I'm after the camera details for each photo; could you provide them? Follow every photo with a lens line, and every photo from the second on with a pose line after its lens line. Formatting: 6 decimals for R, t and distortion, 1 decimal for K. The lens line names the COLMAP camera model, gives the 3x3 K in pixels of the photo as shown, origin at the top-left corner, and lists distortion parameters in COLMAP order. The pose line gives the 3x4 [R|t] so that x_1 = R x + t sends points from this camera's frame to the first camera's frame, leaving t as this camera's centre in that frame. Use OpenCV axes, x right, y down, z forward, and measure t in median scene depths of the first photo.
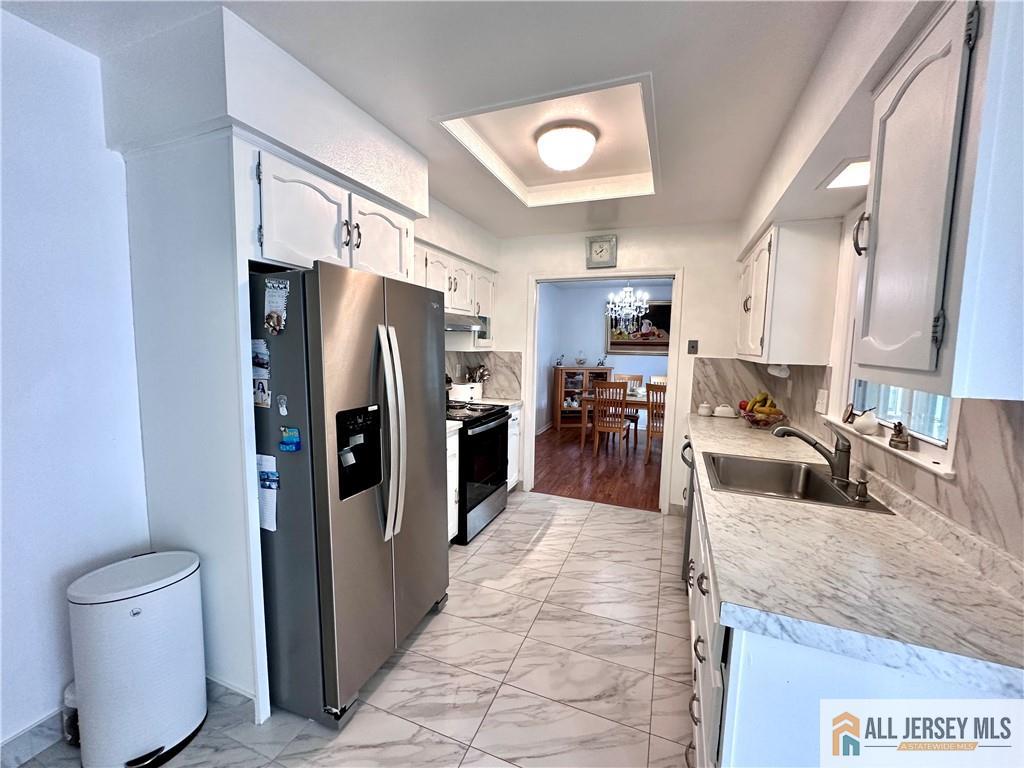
lens RADIAL K [[410.7, 0, 512.0], [0, 410.7, 384.0], [0, 0, 1]] dist [-0.003403, 0.000402]
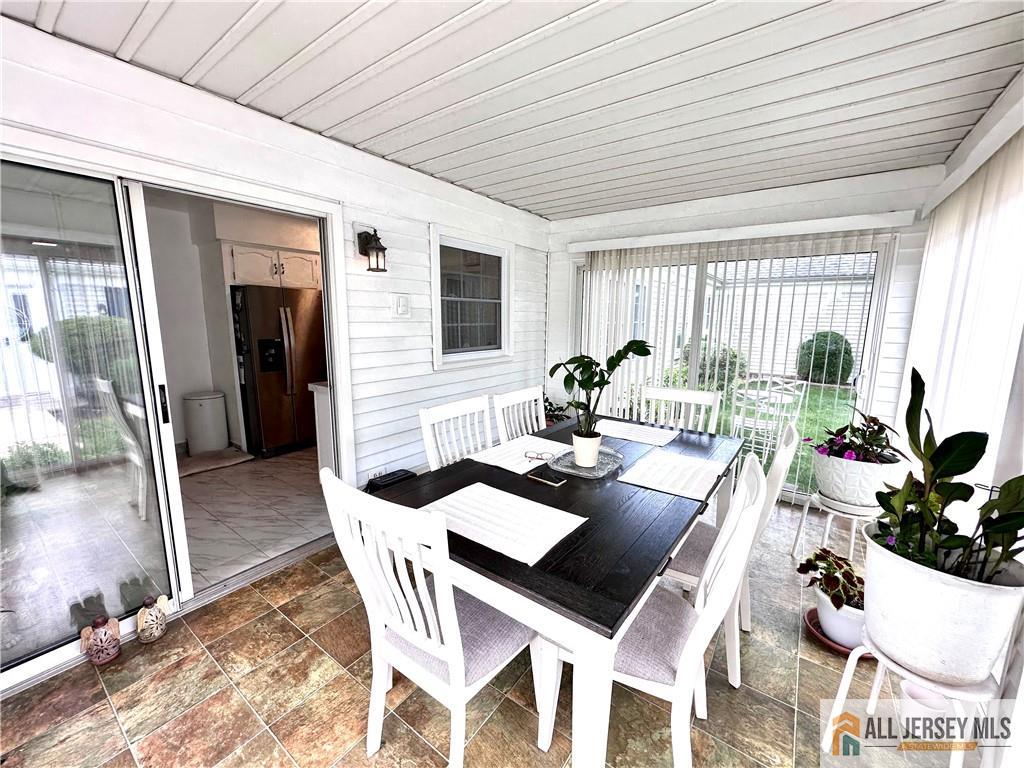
lens RADIAL K [[410.7, 0, 512.0], [0, 410.7, 384.0], [0, 0, 1]] dist [-0.003403, 0.000402]
pose [[0.967367, 0.031012, -0.251473, 1.854313], [-0.016827, 0.998154, 0.058361, 0.170590], [0.252818, -0.052225, 0.966103, -1.198883]]
